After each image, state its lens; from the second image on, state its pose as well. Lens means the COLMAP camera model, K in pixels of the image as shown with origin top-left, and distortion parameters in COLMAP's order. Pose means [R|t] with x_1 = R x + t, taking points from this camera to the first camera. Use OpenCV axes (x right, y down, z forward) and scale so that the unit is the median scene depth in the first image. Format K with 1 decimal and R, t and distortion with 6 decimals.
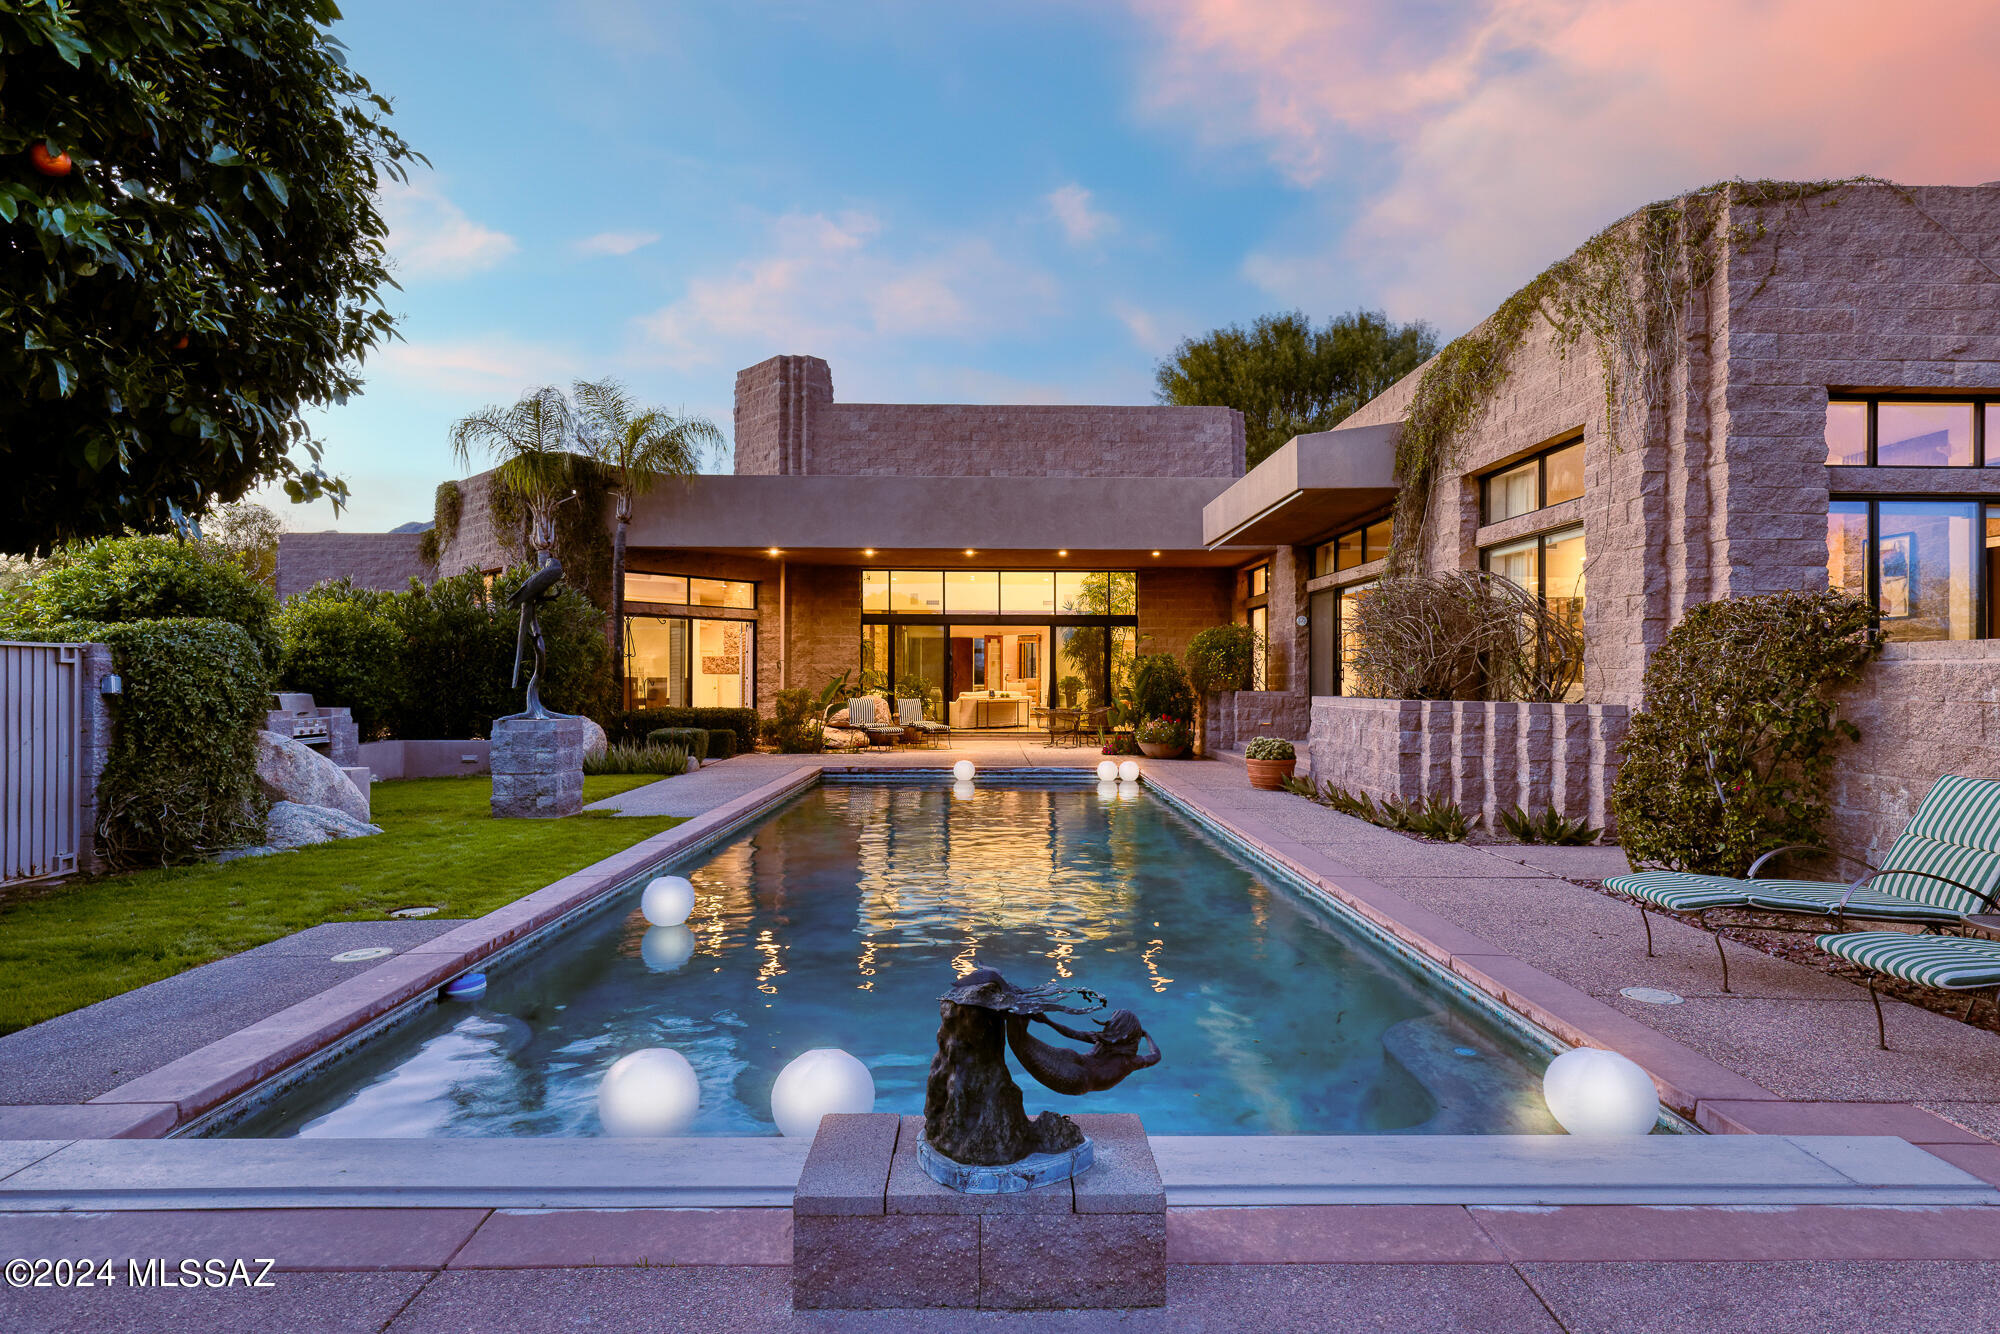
lens RADIAL K [[1091.8, 0, 999.1], [0, 1091.8, 670.2], [0, 0, 1]] dist [-0.002245, -0.000422]
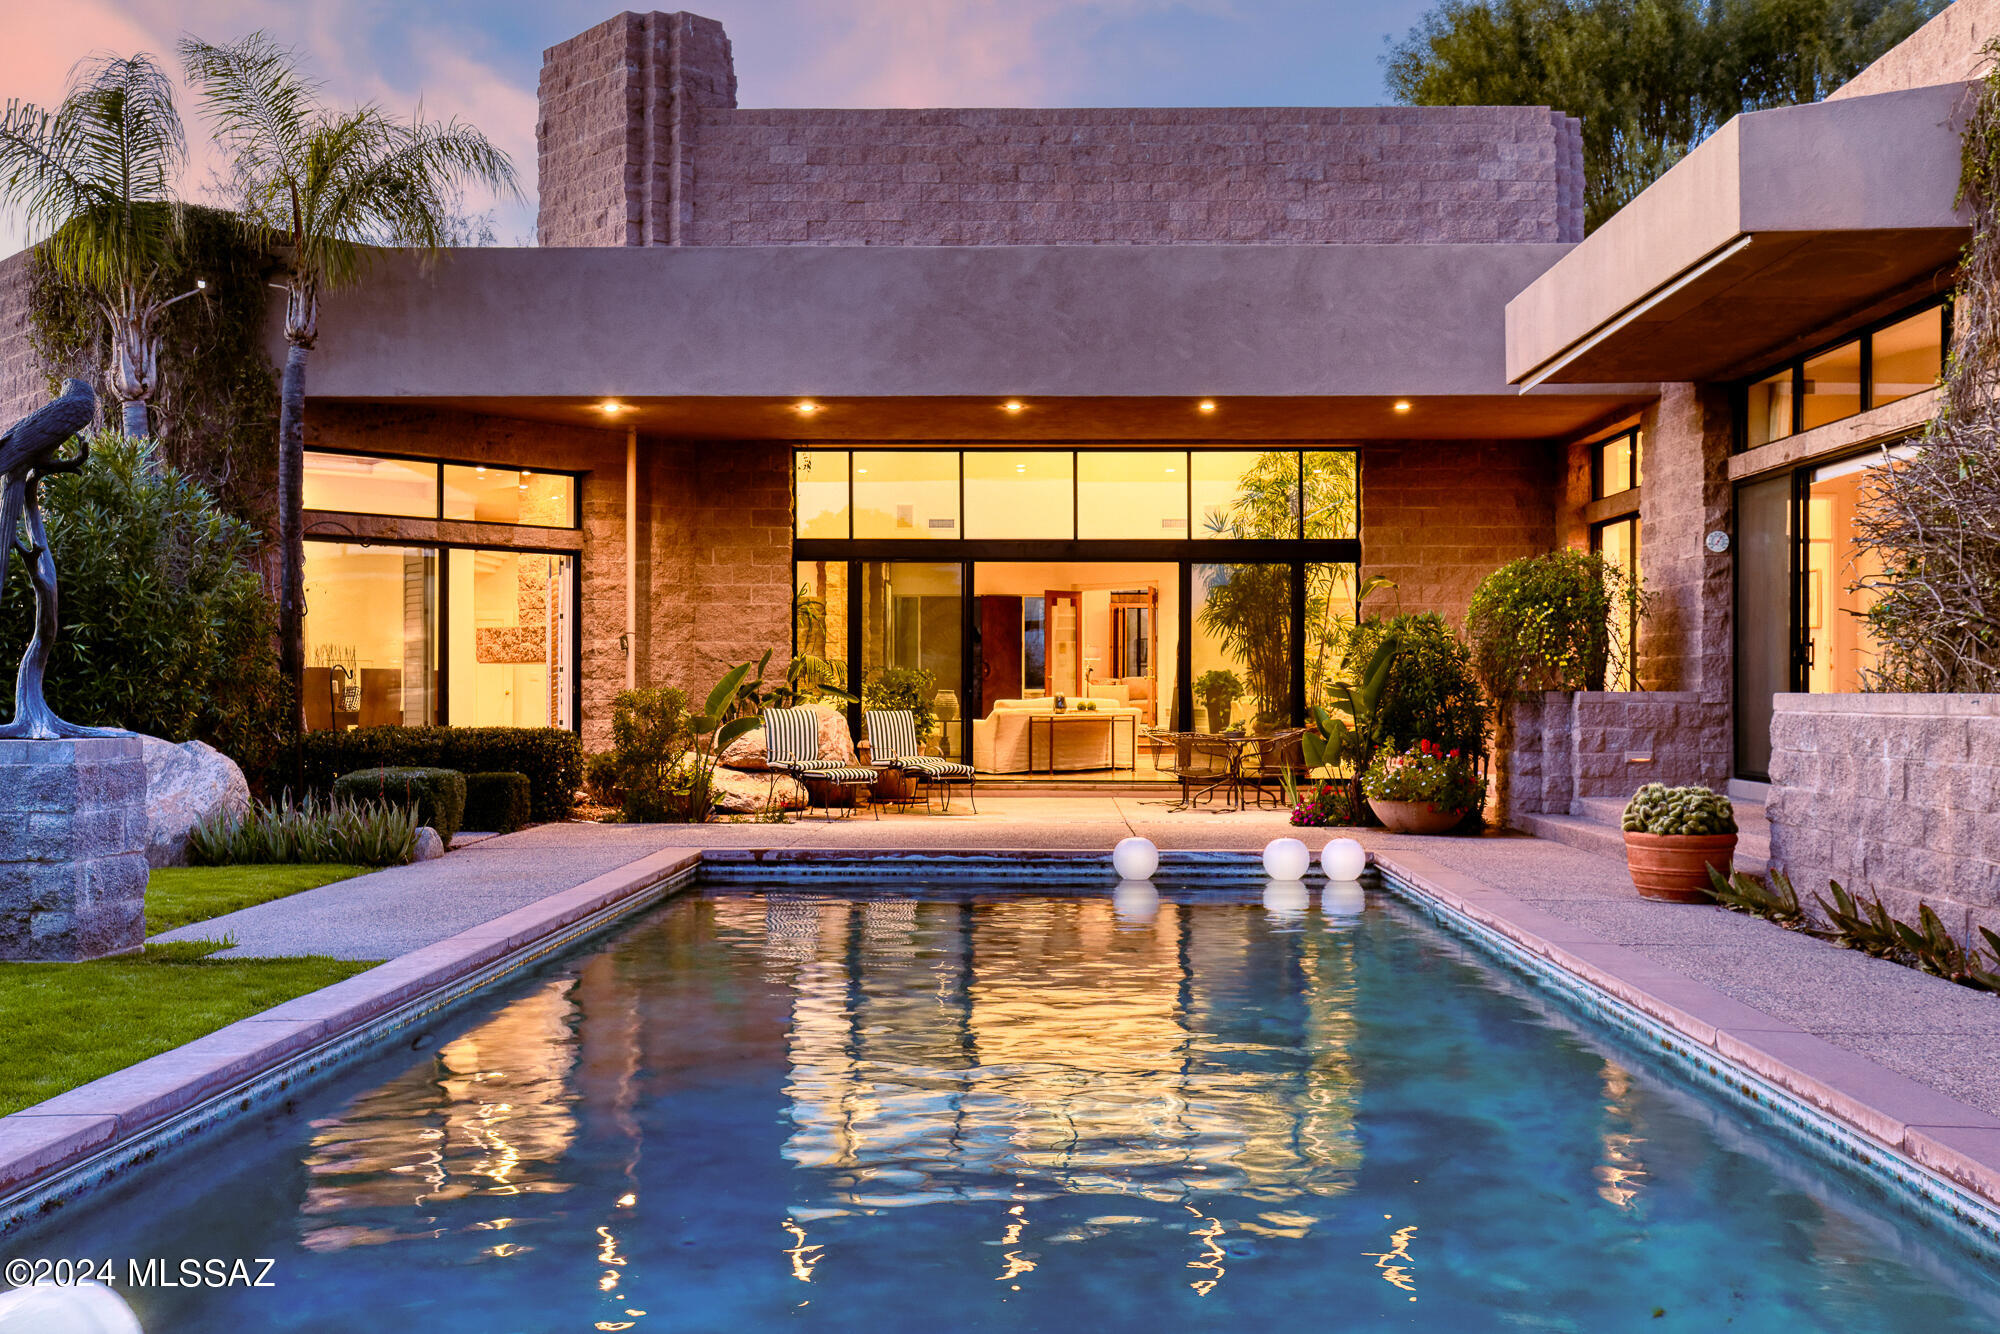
lens RADIAL K [[2025.4, 0, 1000.7], [0, 2025.4, 670.1], [0, 0, 1]] dist [-0.003187, 0.000000]
pose [[0.999387, -0.001588, -0.034976, -0.001593], [0.001515, 0.999997, -0.002129, 0.010454], [0.034980, 0.002075, 0.999386, 0.103195]]
